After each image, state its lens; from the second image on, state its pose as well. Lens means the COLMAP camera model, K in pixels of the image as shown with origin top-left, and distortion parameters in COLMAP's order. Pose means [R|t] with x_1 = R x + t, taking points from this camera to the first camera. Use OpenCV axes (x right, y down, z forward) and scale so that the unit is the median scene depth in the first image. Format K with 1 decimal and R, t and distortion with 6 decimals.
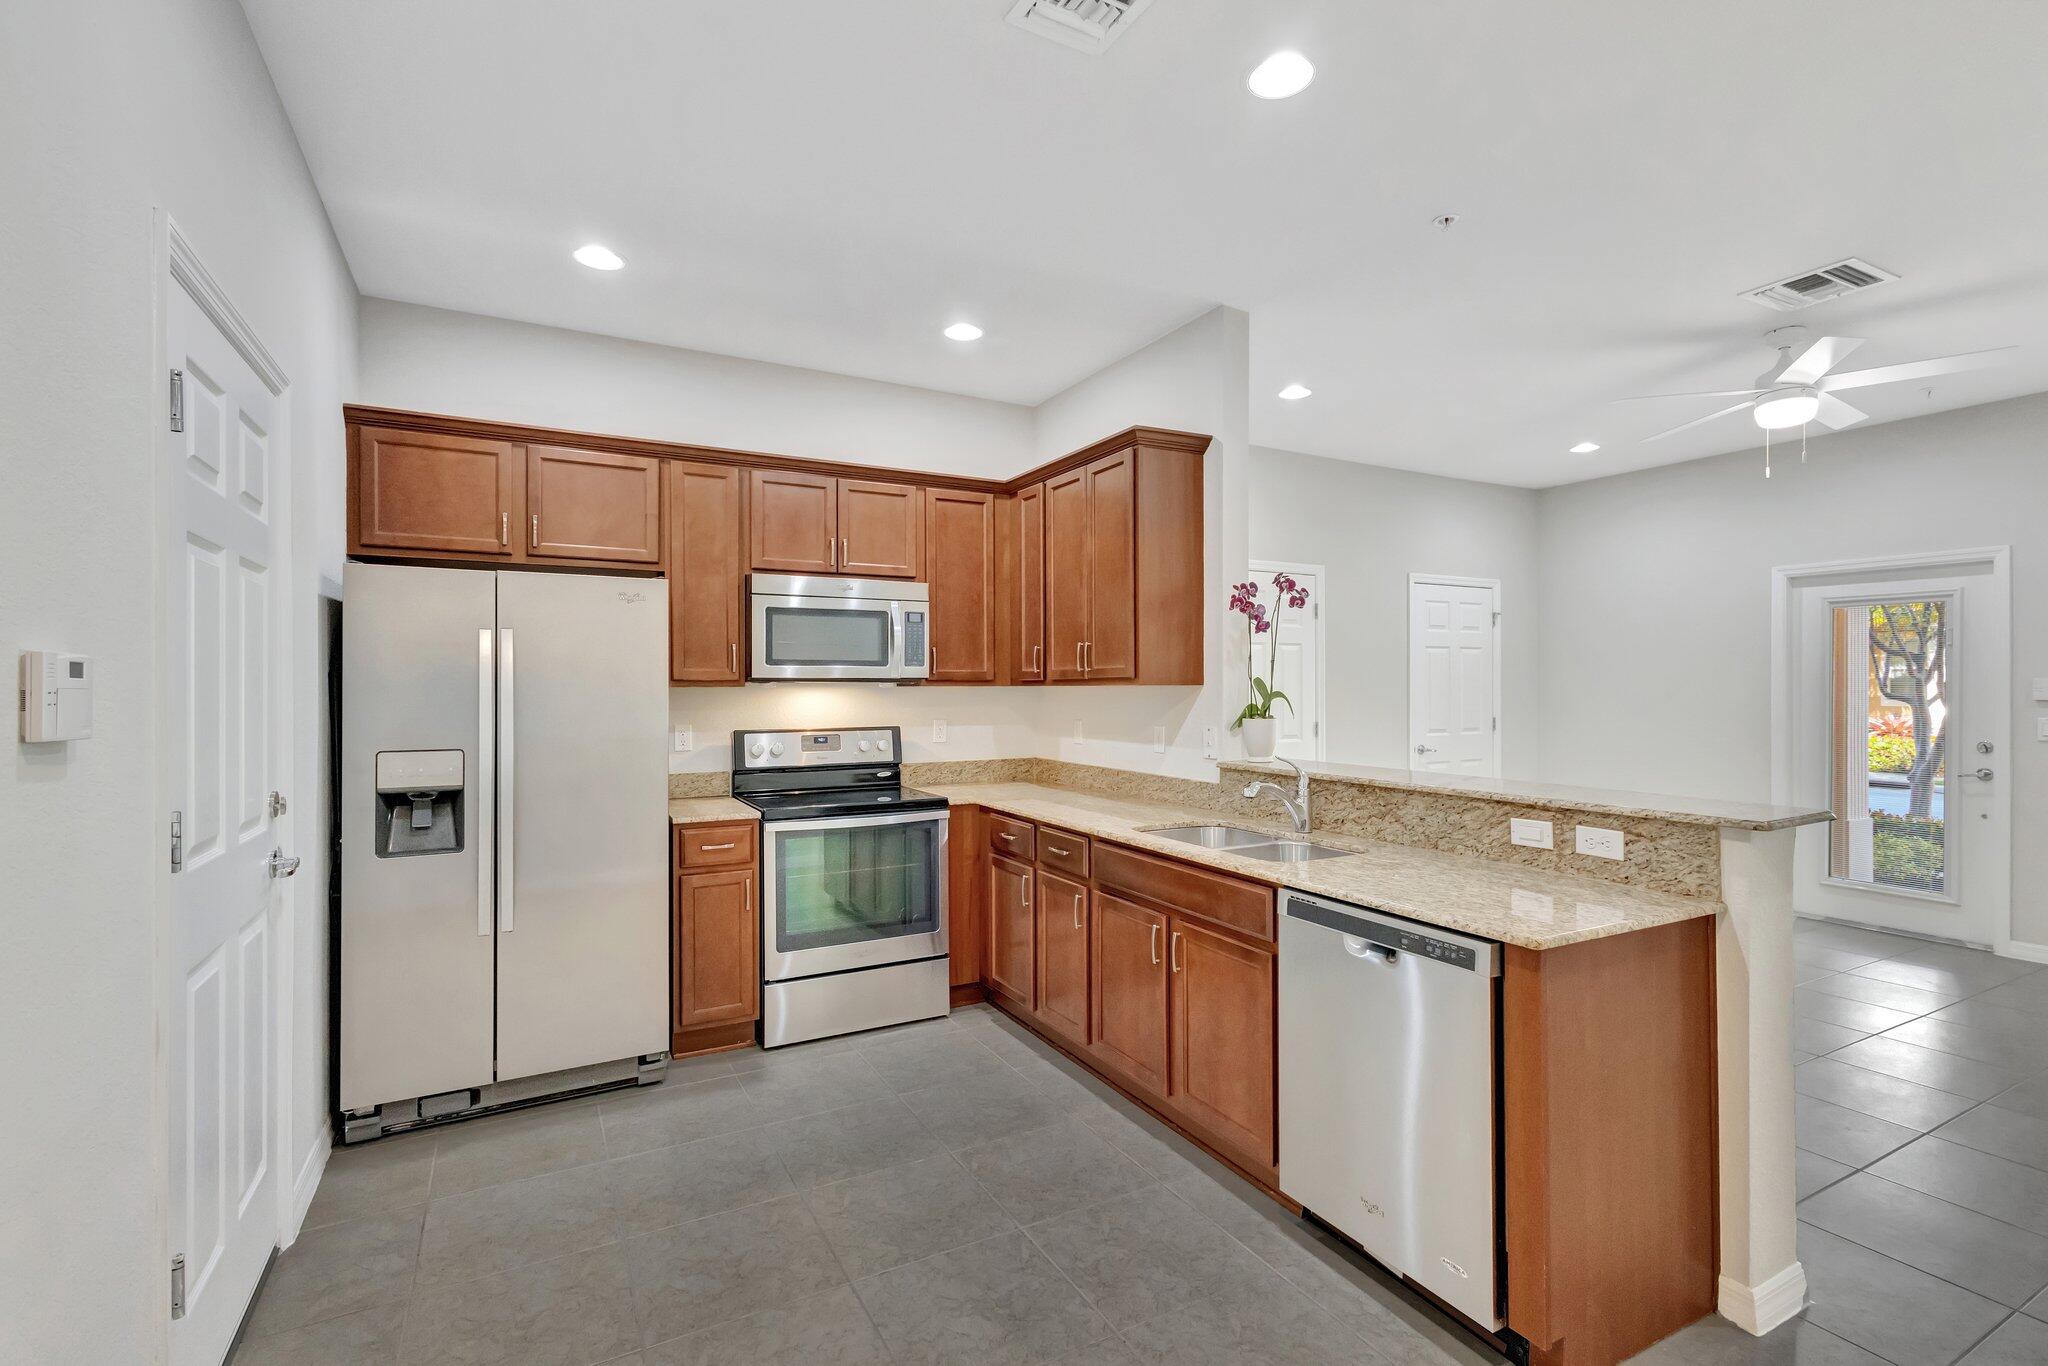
lens RADIAL K [[932.9, 0, 1024.0], [0, 932.9, 683.0], [0, 0, 1]] dist [0.000579, -0.000069]
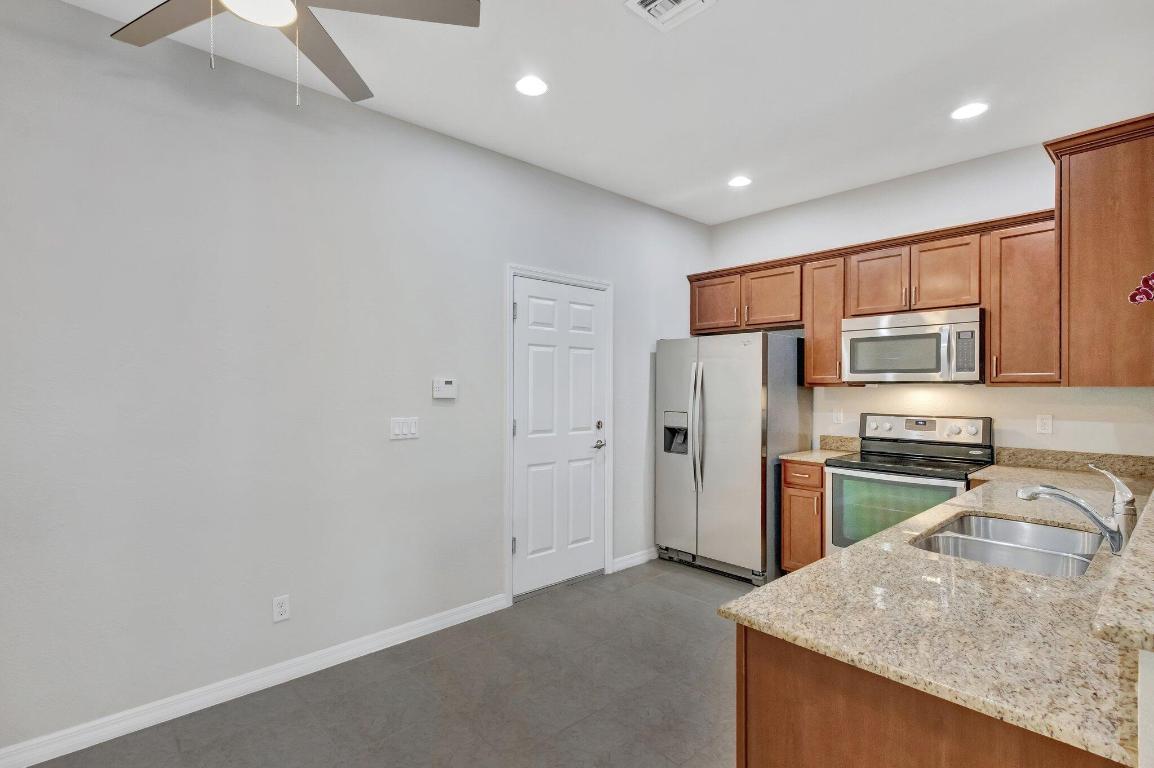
lens RADIAL K [[532.6, 0, 577.0], [0, 532.6, 384.0], [0, 0, 1]] dist [0.000058, -0.000038]
pose [[0.241361, -0.000286, -0.970435, 0.531219], [0.003914, 0.999992, 0.000679, -0.003577], [0.970427, -0.003962, 0.241360, 0.307062]]
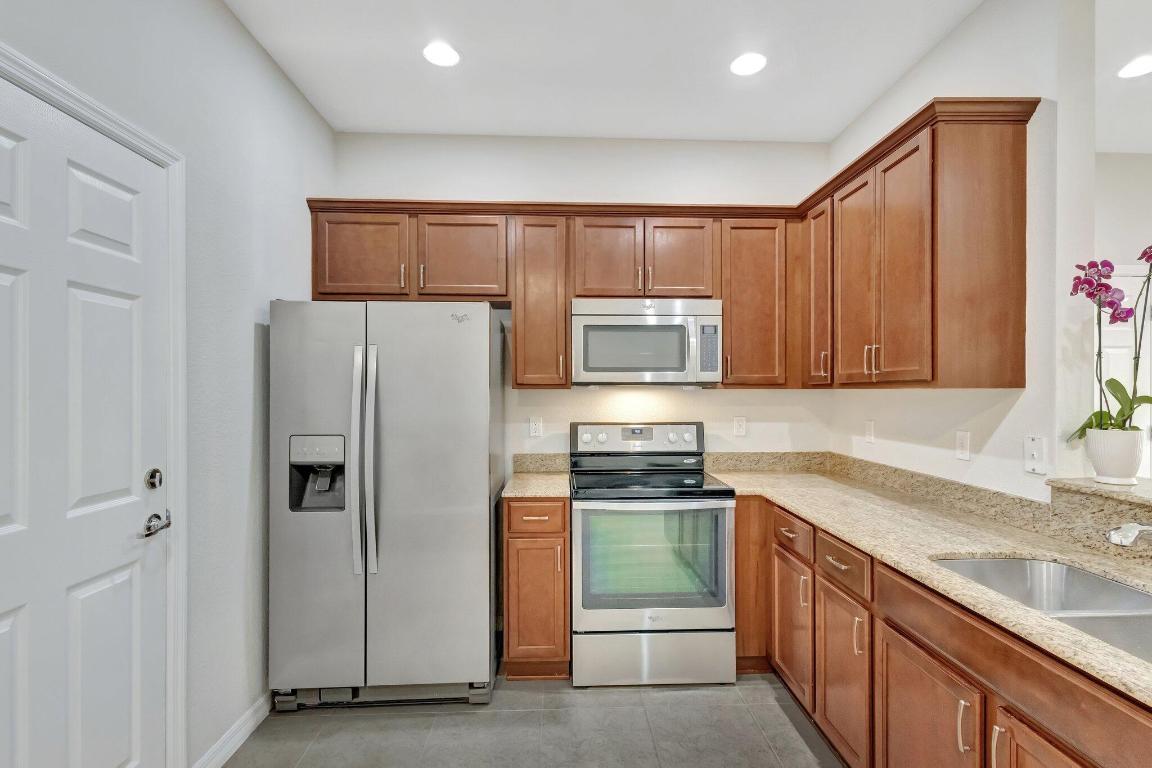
lens RADIAL K [[548.9, 0, 582.4], [0, 548.9, 390.2], [0, 0, 1]] dist [0.005306, 0.000470]
pose [[0.901428, 0.002515, -0.432921, 0.040547], [-0.000289, 0.999986, 0.005208, 0.001551], [0.432928, -0.004570, 0.901417, 0.343282]]
